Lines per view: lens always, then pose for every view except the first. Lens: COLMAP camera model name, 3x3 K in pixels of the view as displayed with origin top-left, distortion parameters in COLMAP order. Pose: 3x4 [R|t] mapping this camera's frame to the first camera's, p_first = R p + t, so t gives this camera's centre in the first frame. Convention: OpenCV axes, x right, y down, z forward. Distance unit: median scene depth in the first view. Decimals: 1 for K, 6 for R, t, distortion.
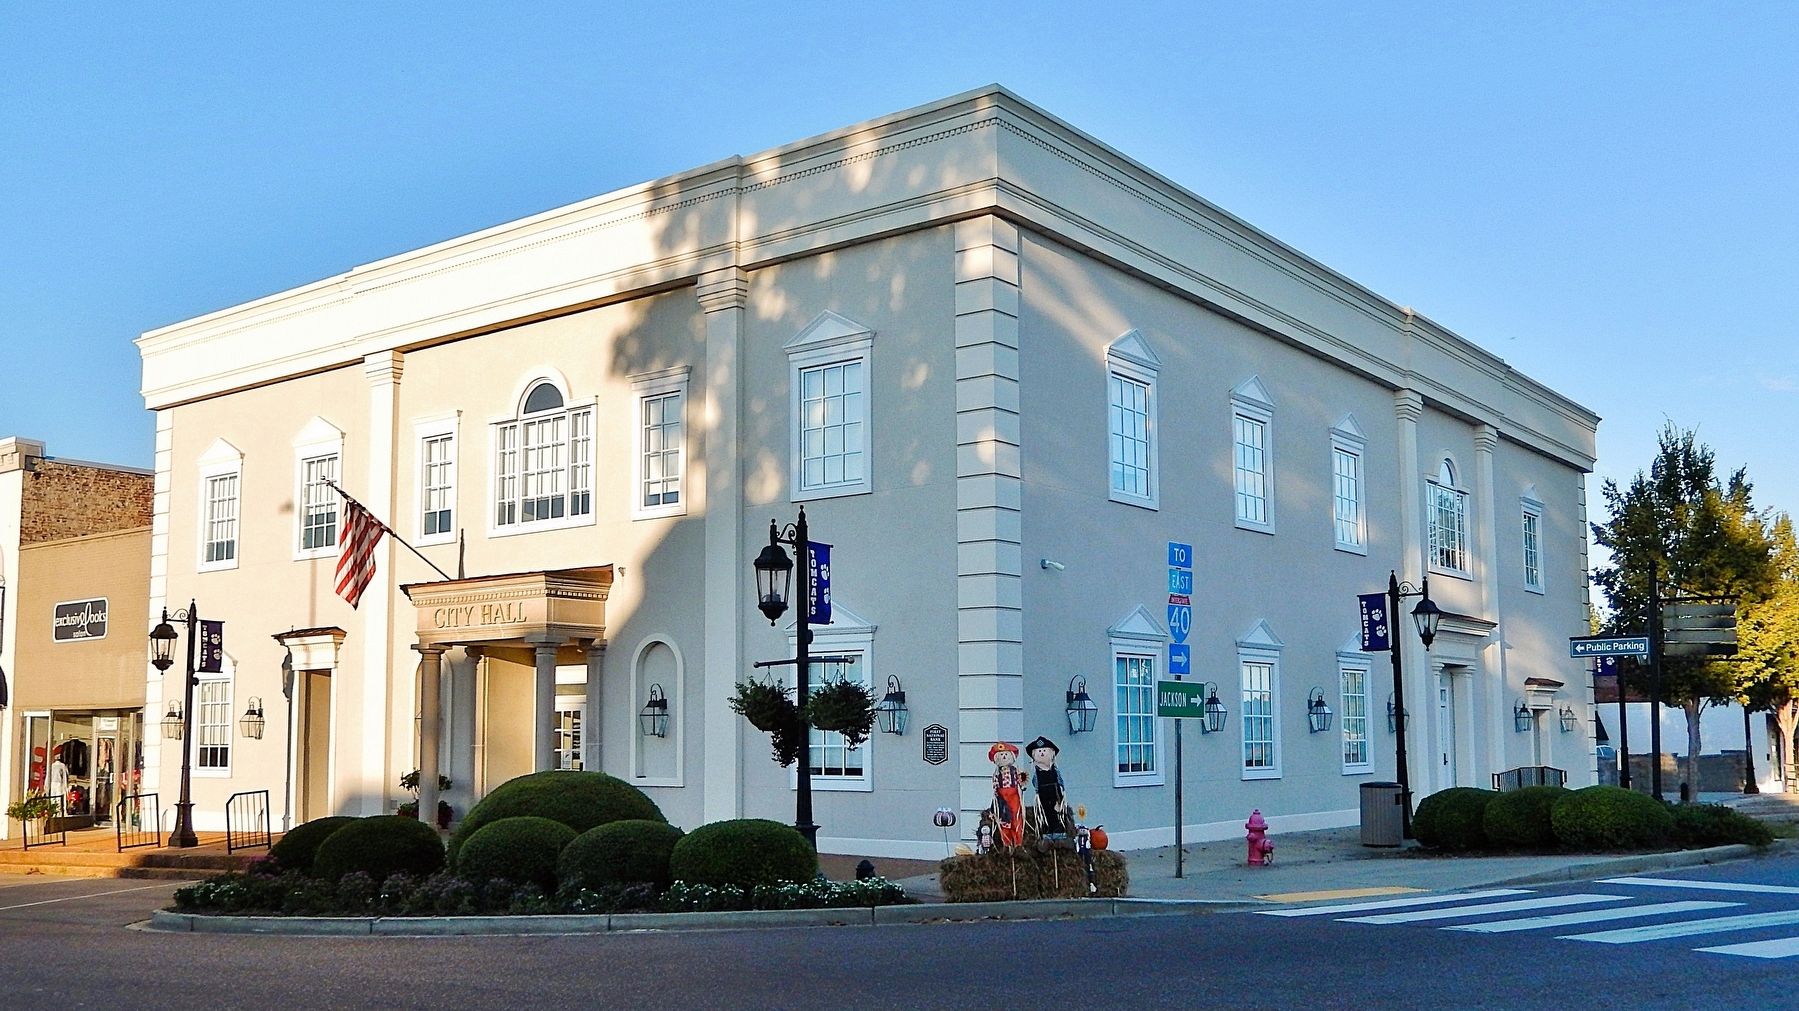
lens RADIAL K [[1715.9, 0, 898.8], [0, 1715.9, 525.0], [0, 0, 1]] dist [-0.010628, 0.000000]
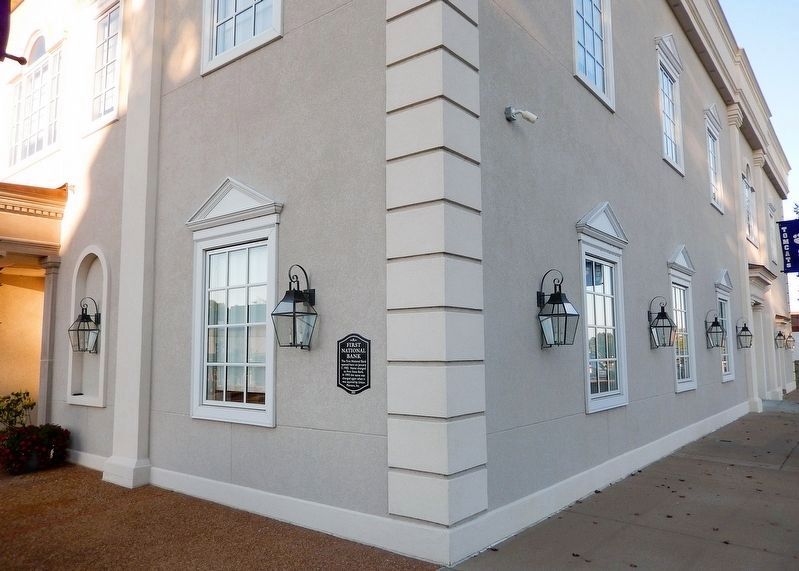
lens RADIAL K [[594.0, 0, 401.4], [0, 594.0, 283.5], [0, 0, 1]] dist [-0.007127, -0.000700]
pose [[0.999838, -0.002677, -0.017797, 0.037865], [0.002817, 0.999965, 0.007858, 0.080583], [0.017775, -0.007906, 0.999811, 0.653176]]
